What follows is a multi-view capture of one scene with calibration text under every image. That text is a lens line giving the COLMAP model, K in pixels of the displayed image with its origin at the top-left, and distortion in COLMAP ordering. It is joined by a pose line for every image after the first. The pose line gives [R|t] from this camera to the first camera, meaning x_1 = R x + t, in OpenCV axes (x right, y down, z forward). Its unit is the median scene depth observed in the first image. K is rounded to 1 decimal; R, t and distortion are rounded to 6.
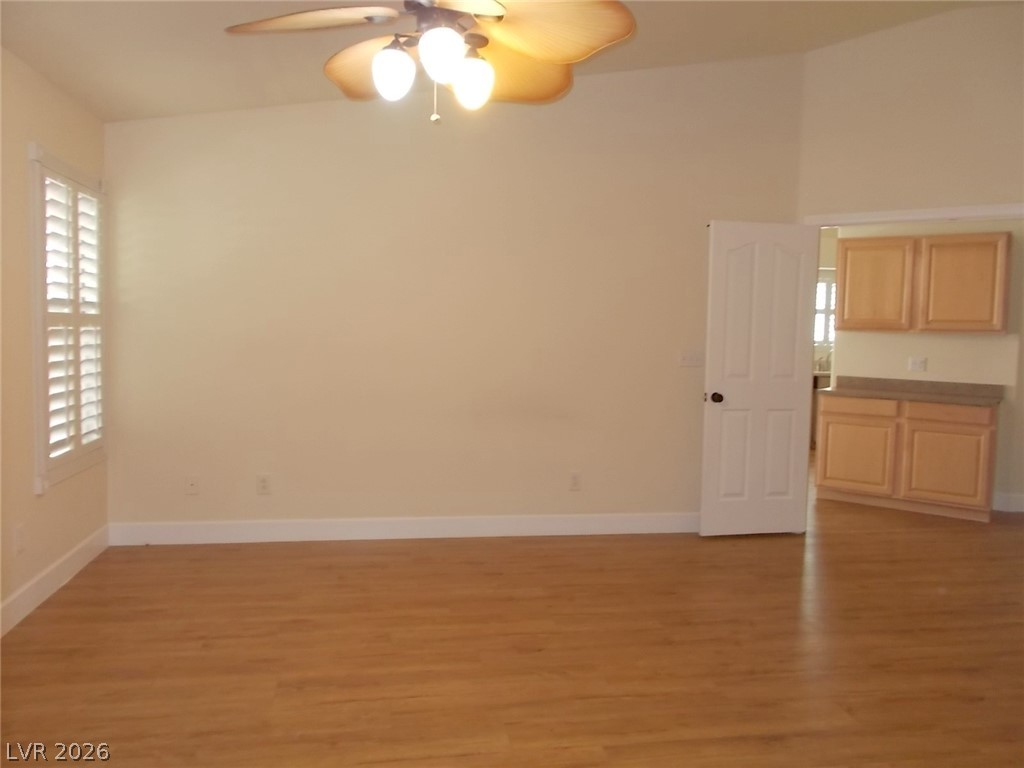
lens RADIAL K [[796.7, 0, 509.7], [0, 796.7, 378.1], [0, 0, 1]] dist [0.014919, -0.000286]
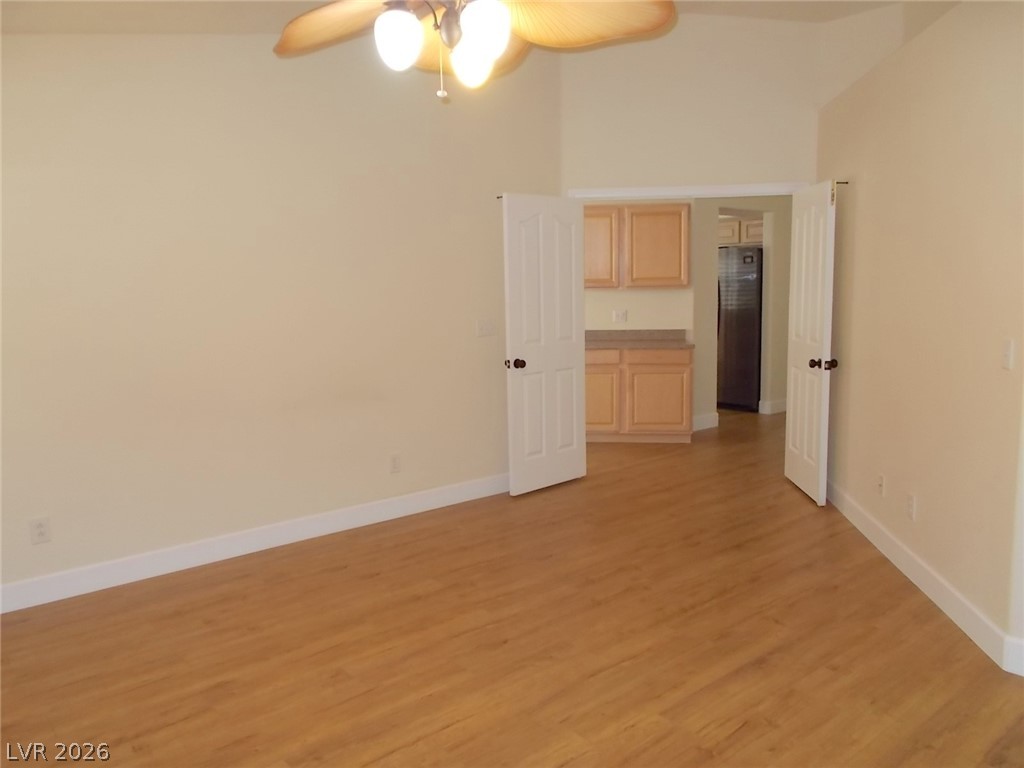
lens RADIAL K [[796.7, 0, 509.7], [0, 796.7, 378.1], [0, 0, 1]] dist [0.014919, -0.000286]
pose [[0.863268, -0.101862, 0.494360, -0.265040], [0.071045, 0.994196, 0.080790, -0.041462], [-0.499721, -0.034621, 0.865494, 0.095706]]
